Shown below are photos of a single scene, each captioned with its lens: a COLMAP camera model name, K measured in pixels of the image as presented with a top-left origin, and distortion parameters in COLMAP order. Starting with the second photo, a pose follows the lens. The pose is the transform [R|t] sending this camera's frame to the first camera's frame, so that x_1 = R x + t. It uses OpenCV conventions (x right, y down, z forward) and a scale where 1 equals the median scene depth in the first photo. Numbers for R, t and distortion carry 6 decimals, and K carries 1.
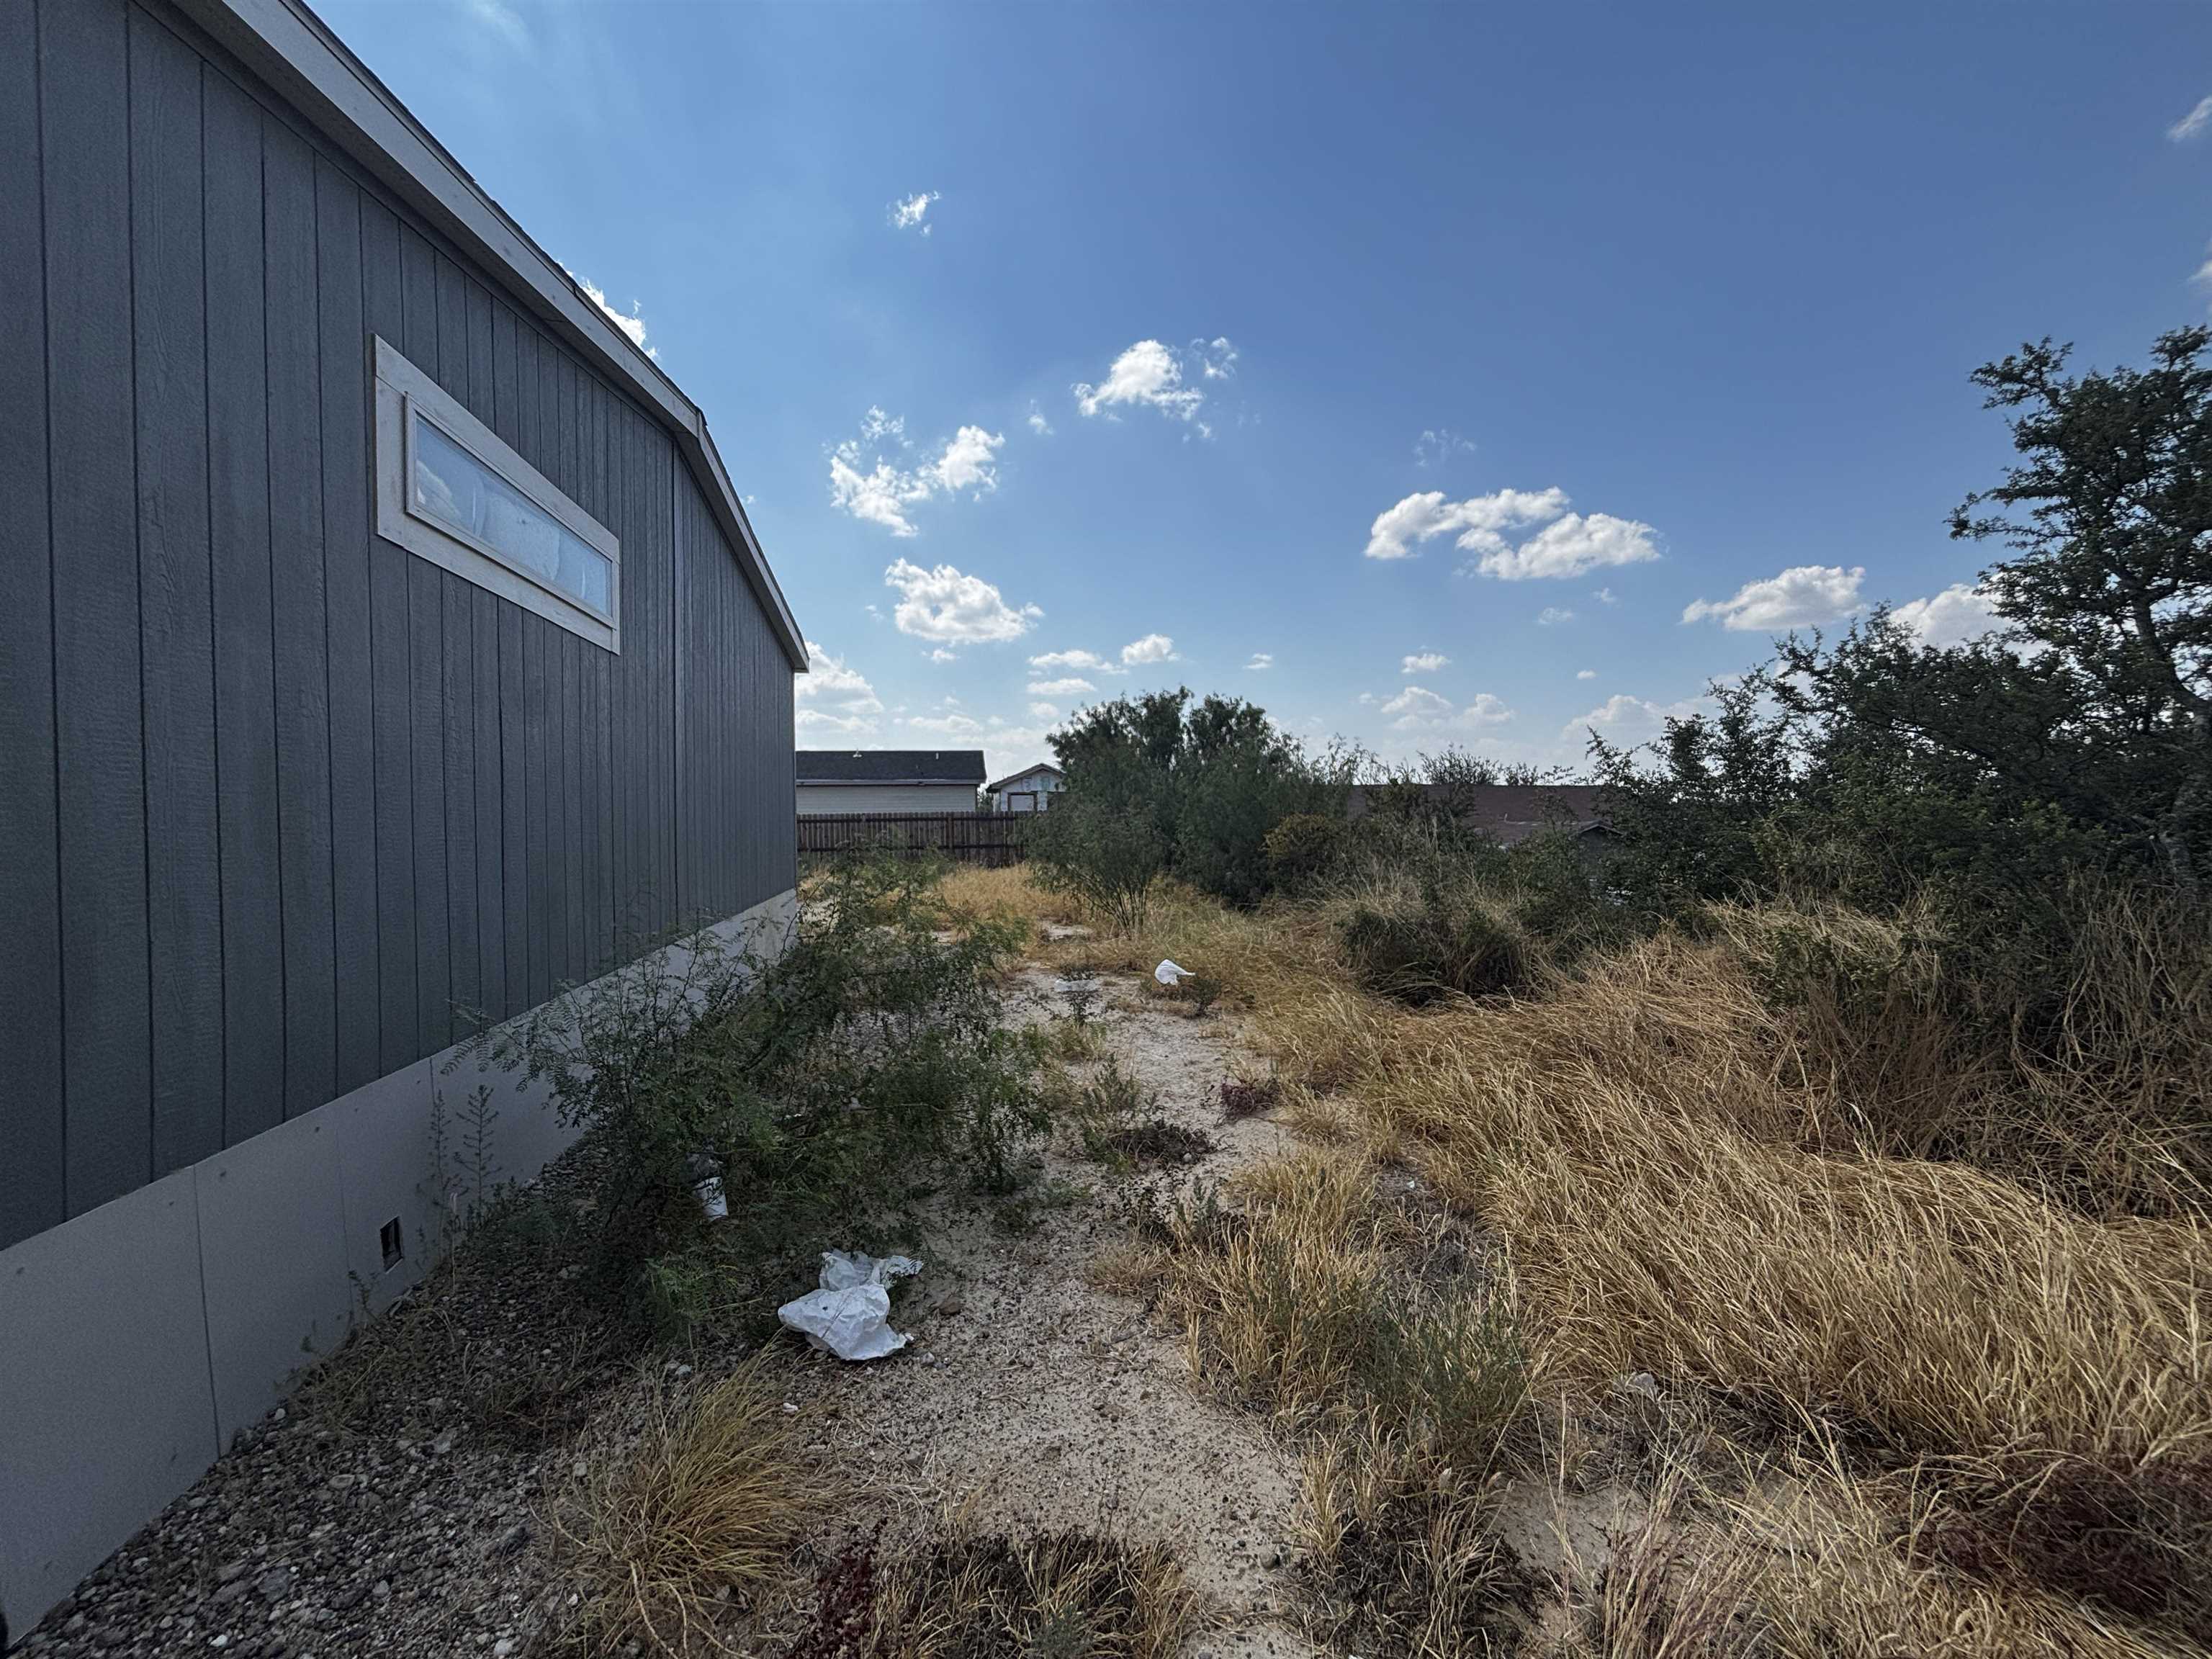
lens RADIAL K [[892.3, 0, 1092.3], [0, 892.3, 835.0], [0, 0, 1]] dist [0.000044, -0.000288]
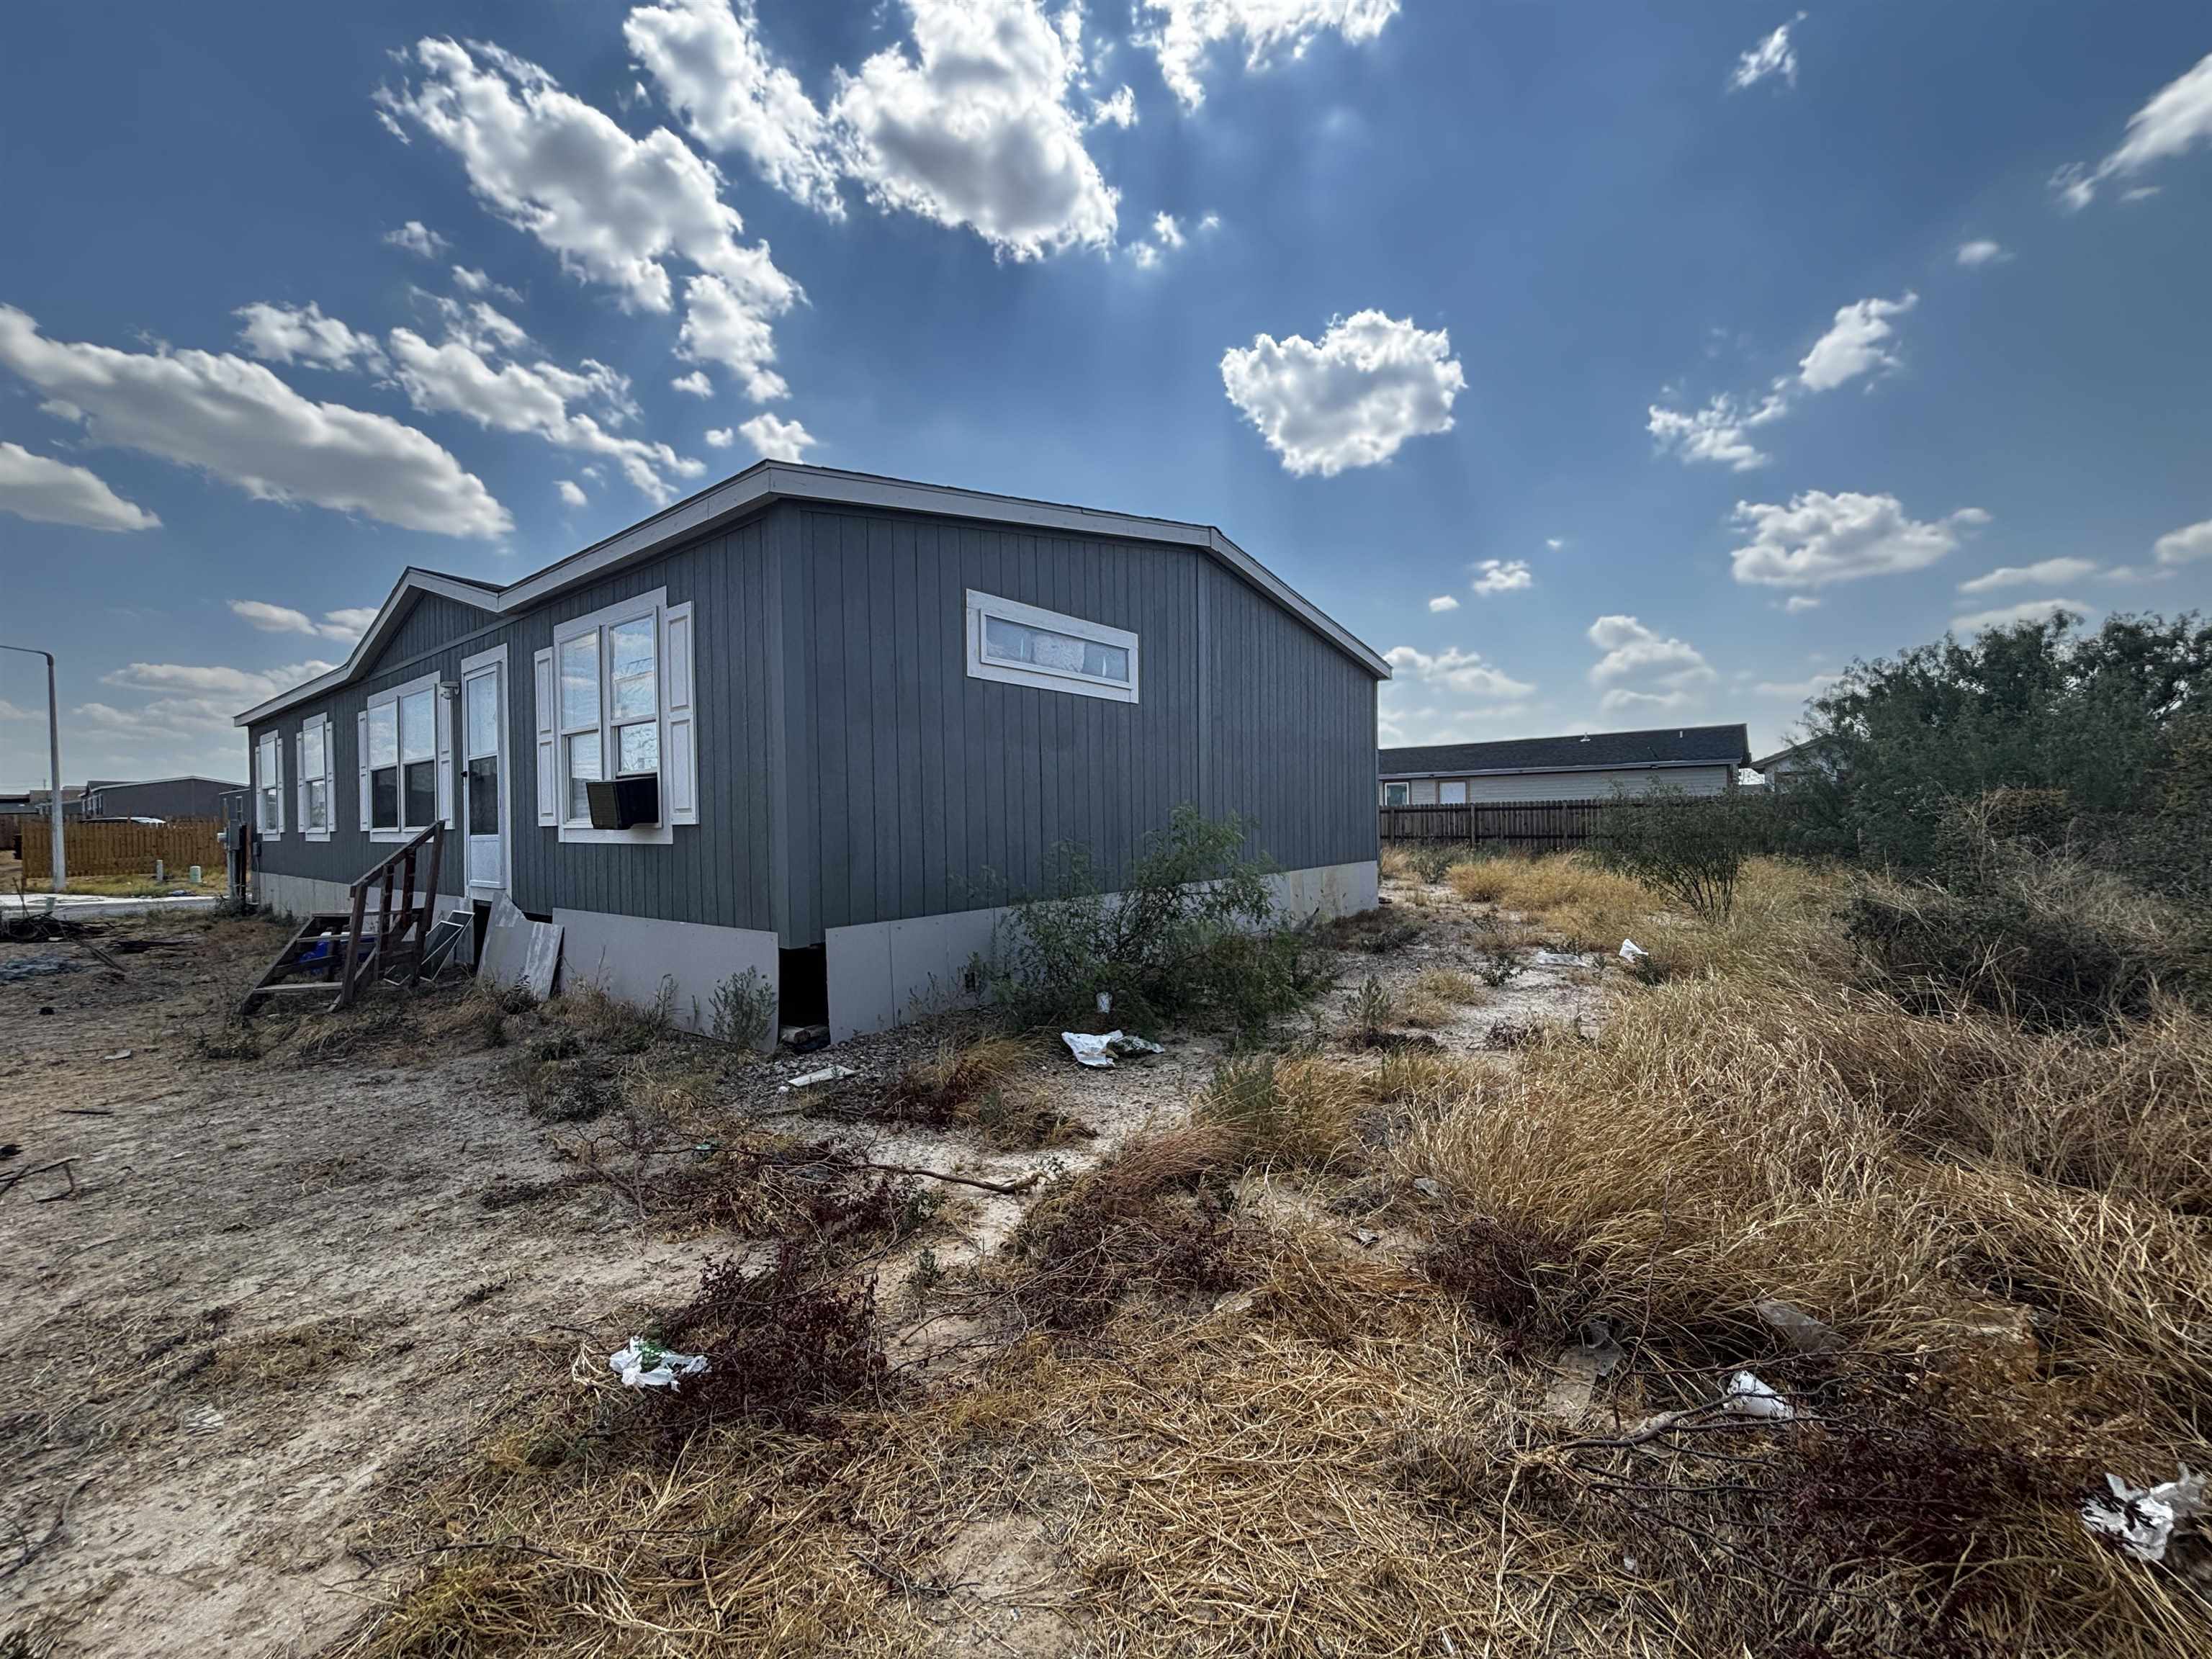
lens RADIAL K [[892.3, 0, 1109.3], [0, 892.3, 834.4], [0, 0, 1]] dist [0.000044, -0.000288]
pose [[0.664569, 0.011827, -0.747134, 0.233643], [-0.004732, 0.999921, 0.011620, 0.008874], [0.747212, -0.004187, 0.664572, -0.053412]]
